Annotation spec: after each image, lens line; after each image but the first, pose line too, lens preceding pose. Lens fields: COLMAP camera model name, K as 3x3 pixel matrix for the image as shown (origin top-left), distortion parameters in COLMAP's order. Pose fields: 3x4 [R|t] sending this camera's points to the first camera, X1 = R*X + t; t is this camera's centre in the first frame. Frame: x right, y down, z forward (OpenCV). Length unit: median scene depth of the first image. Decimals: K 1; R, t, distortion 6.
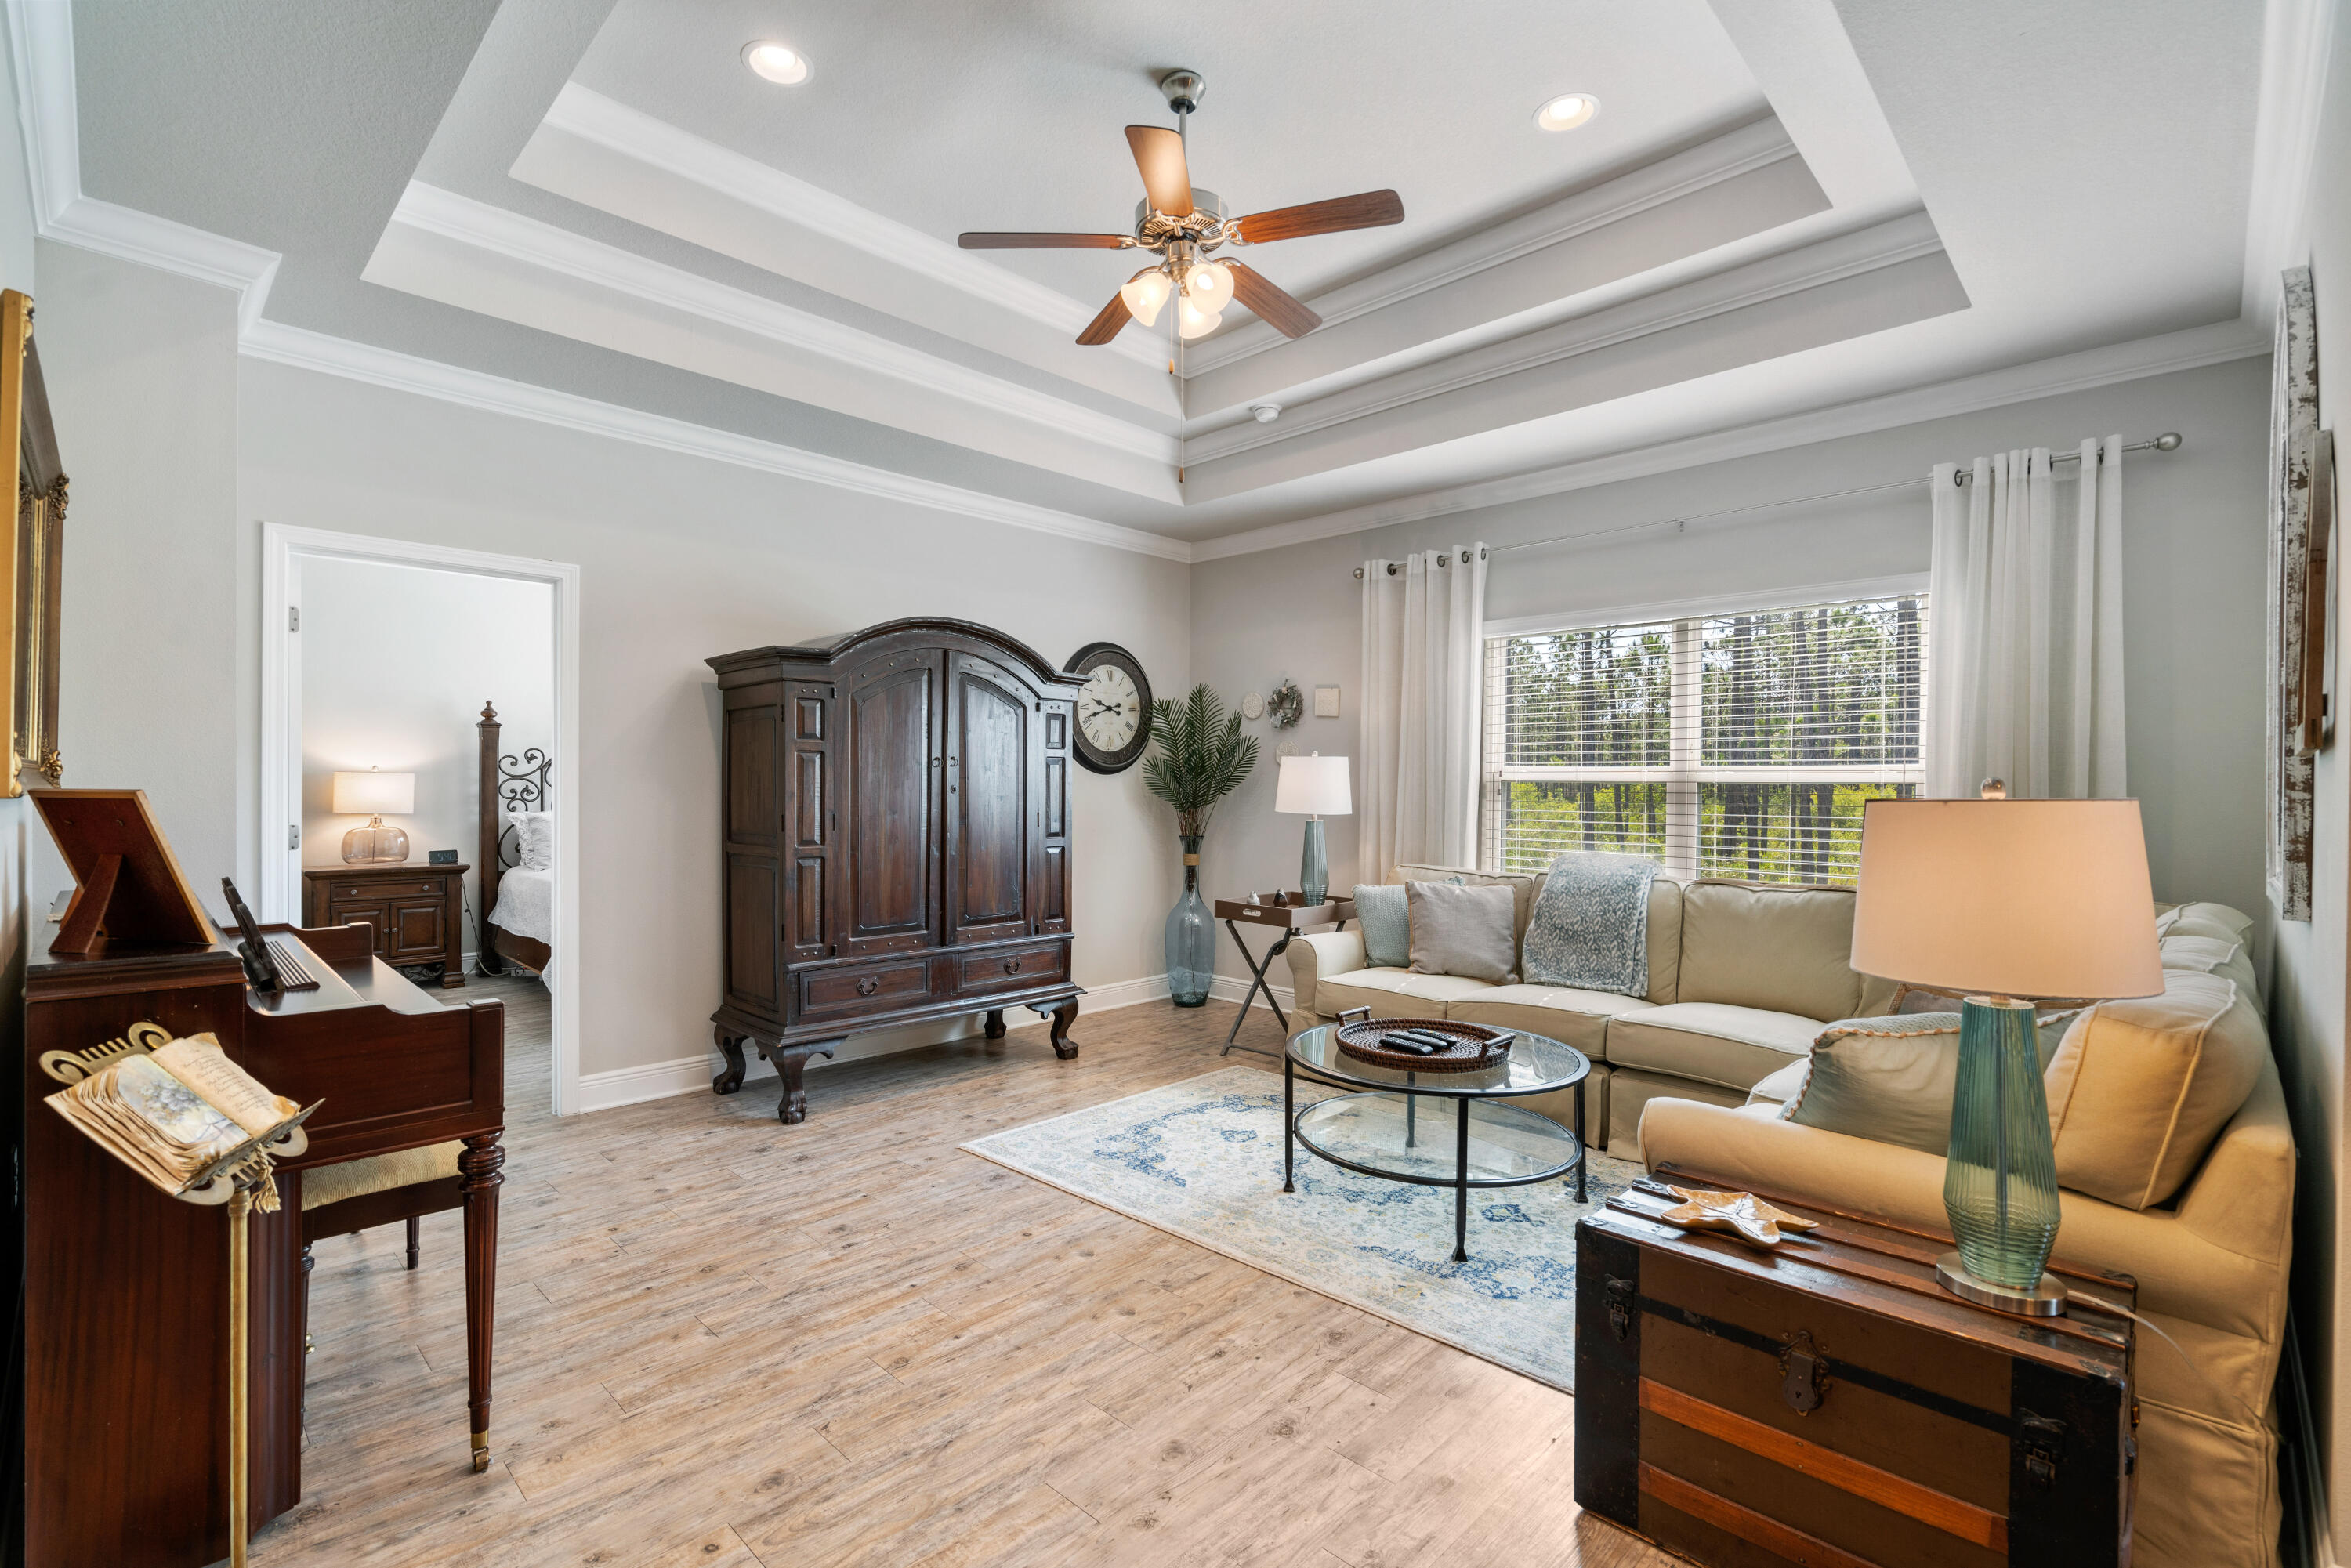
lens RADIAL K [[1054.5, 0, 1160.8], [0, 1054.5, 791.1], [0, 0, 1]] dist [-0.014545, 0.005729]
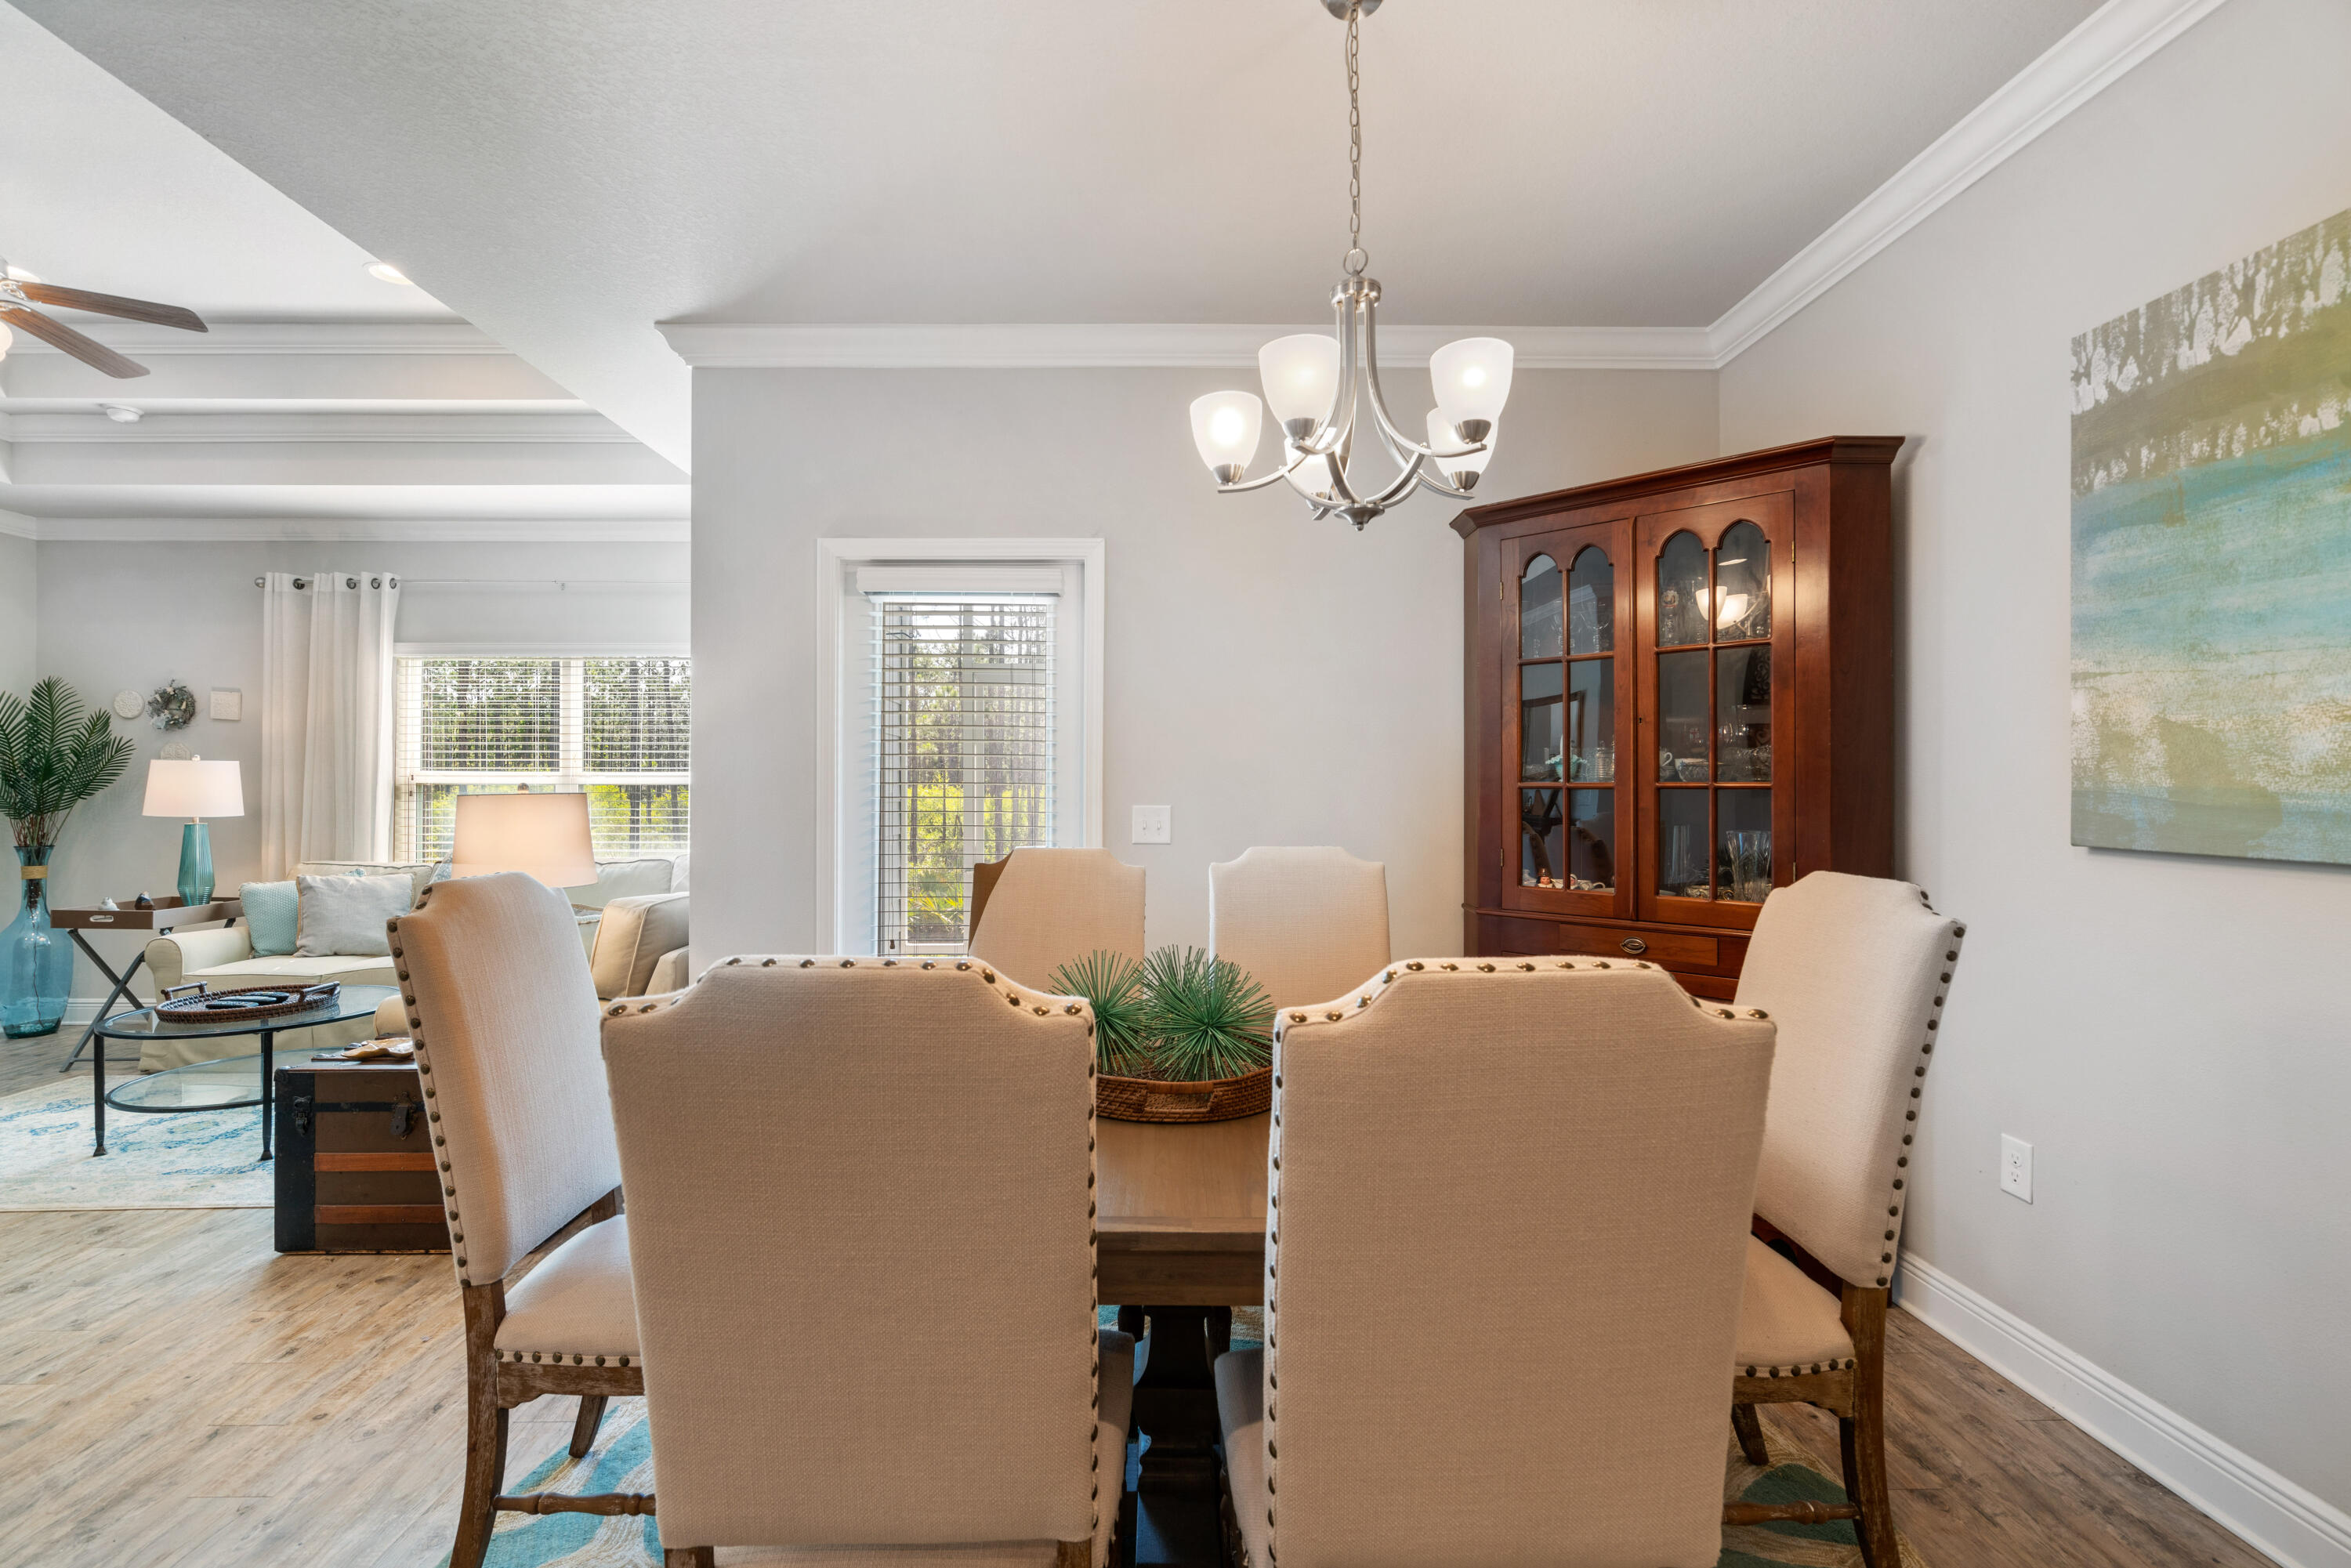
lens RADIAL K [[1054.5, 0, 1167.8], [0, 1054.5, 784.0], [0, 0, 1]] dist [-0.014545, 0.005729]
pose [[0.695688, -0.004620, 0.718329, 0.084244], [0.009367, 0.999953, -0.002640, 0.001408], [-0.718283, 0.008566, 0.695699, -0.424128]]
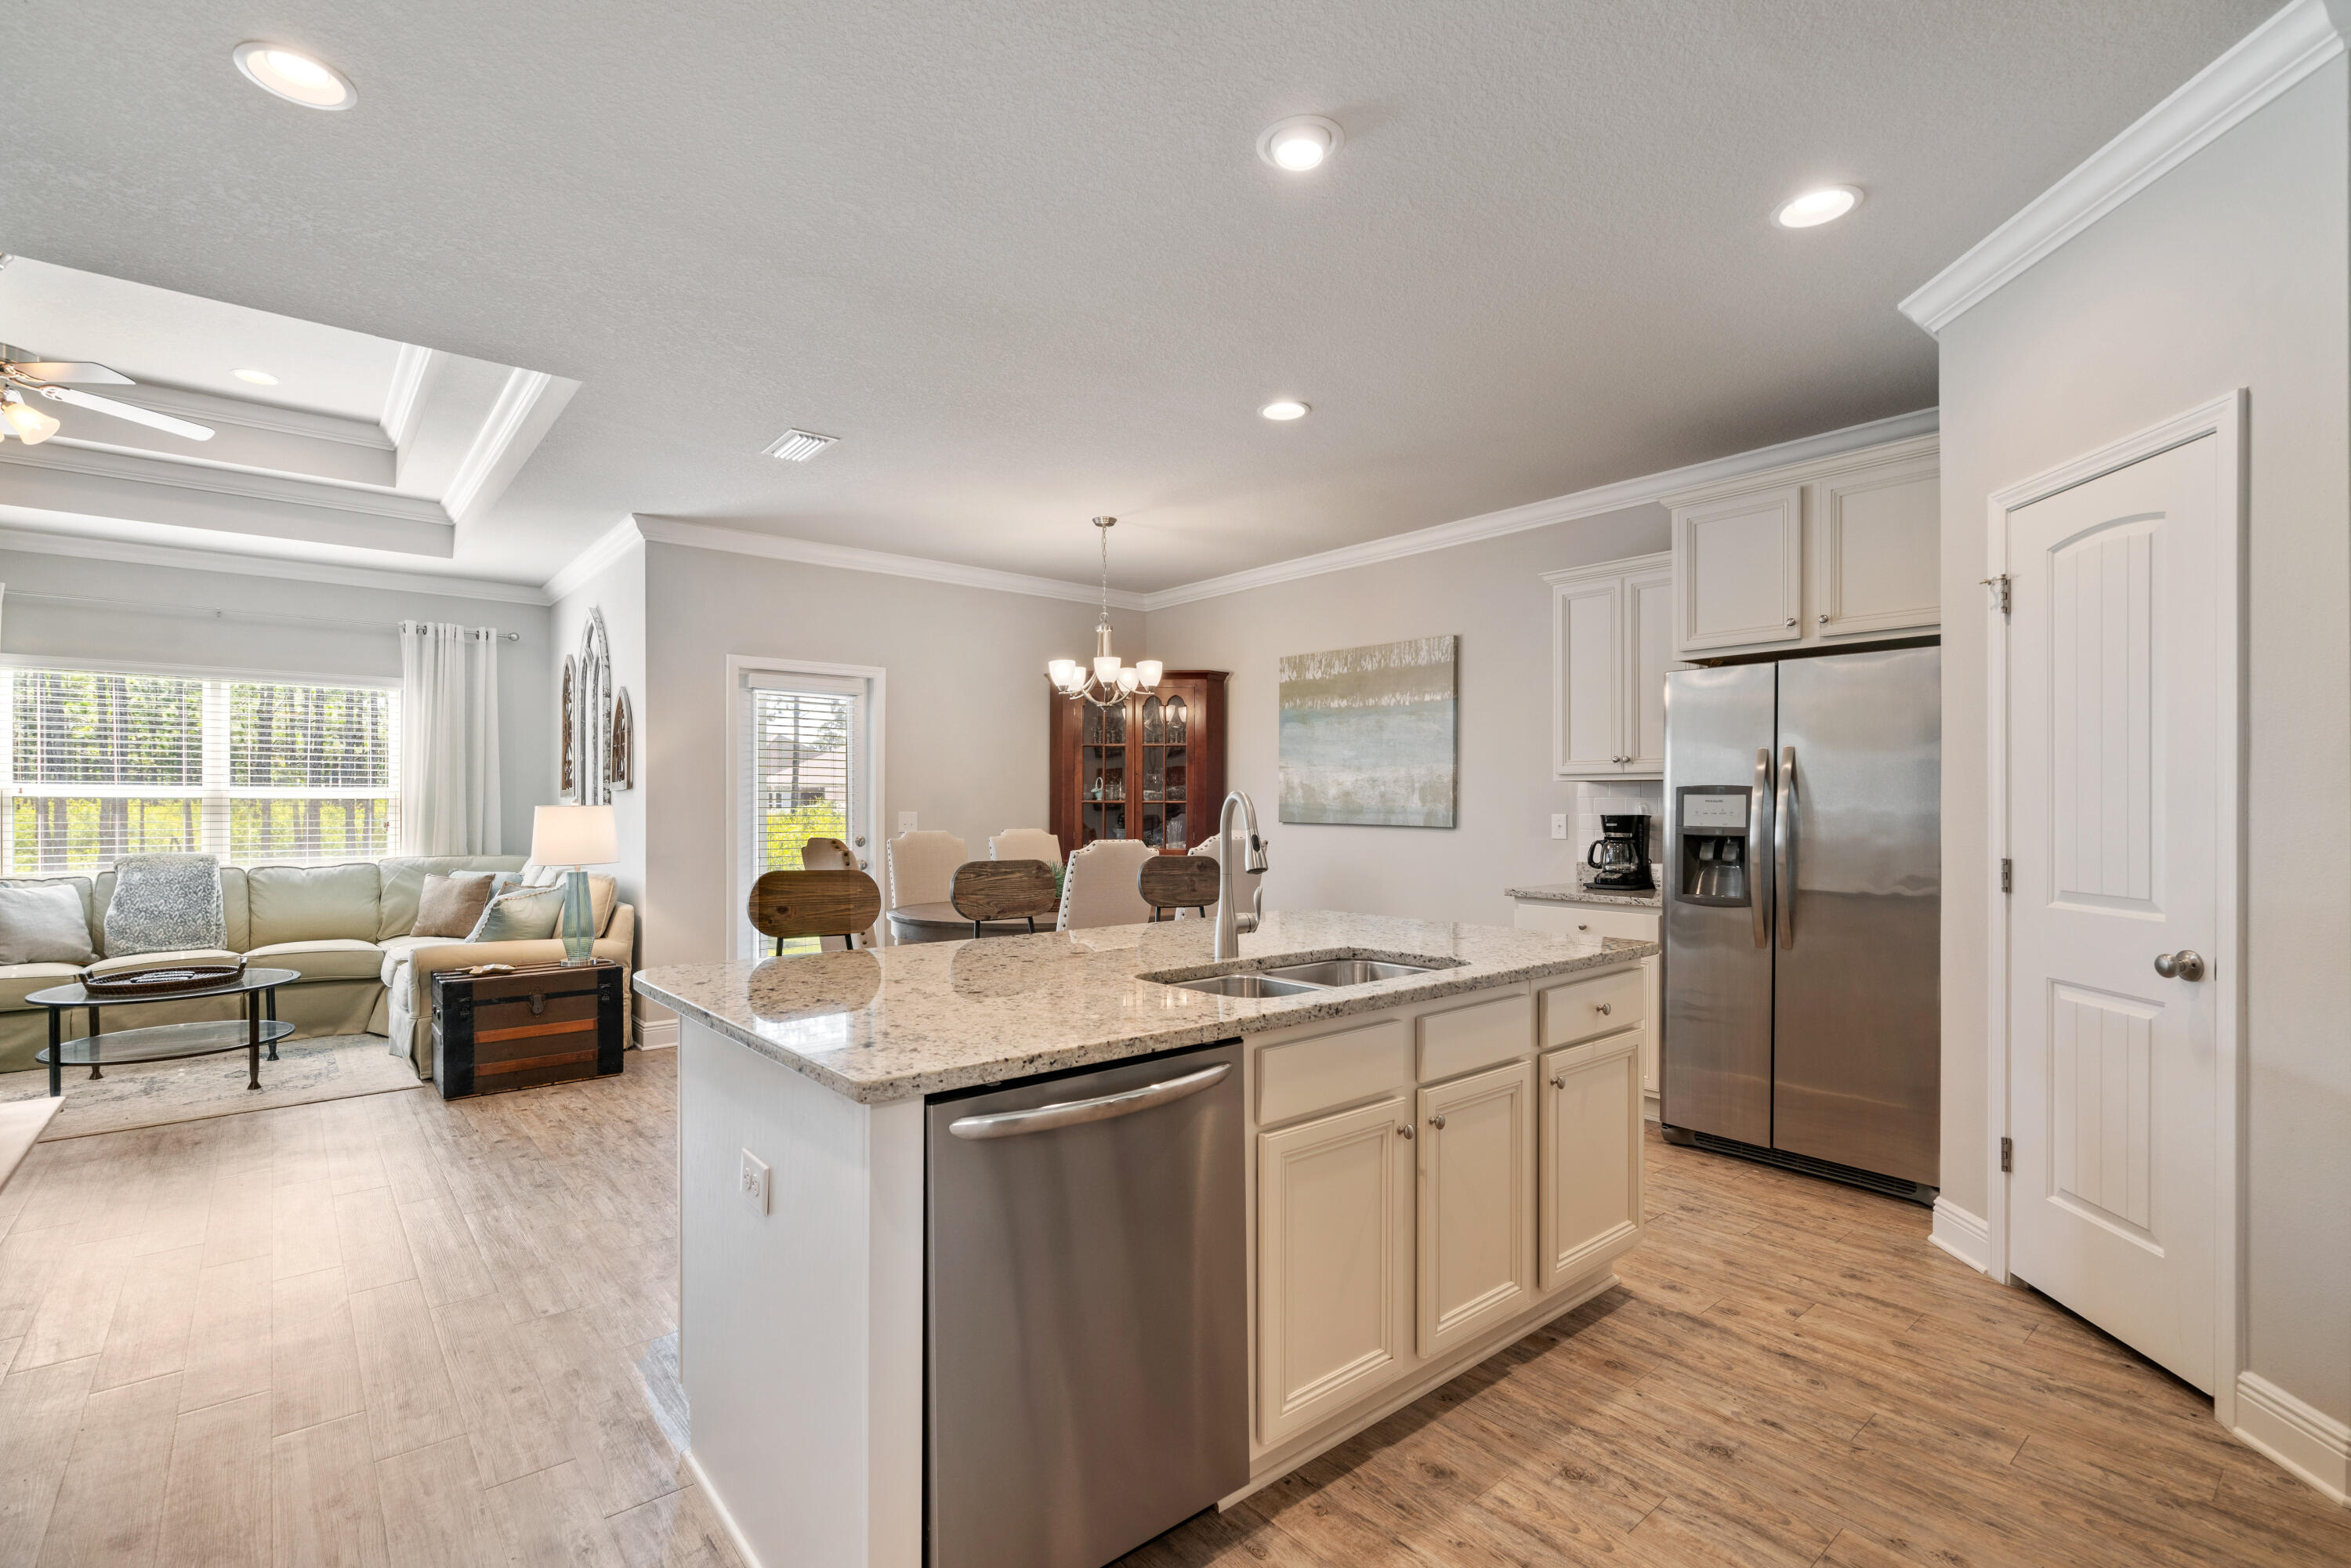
lens RADIAL K [[1054.5, 0, 1158.8], [0, 1054.5, 815.3], [0, 0, 1]] dist [-0.014545, 0.005729]
pose [[0.090899, -0.017244, 0.995711, -0.762312], [0.004797, 0.999846, 0.016878, -0.003429], [-0.995849, 0.003242, 0.090968, -0.356588]]
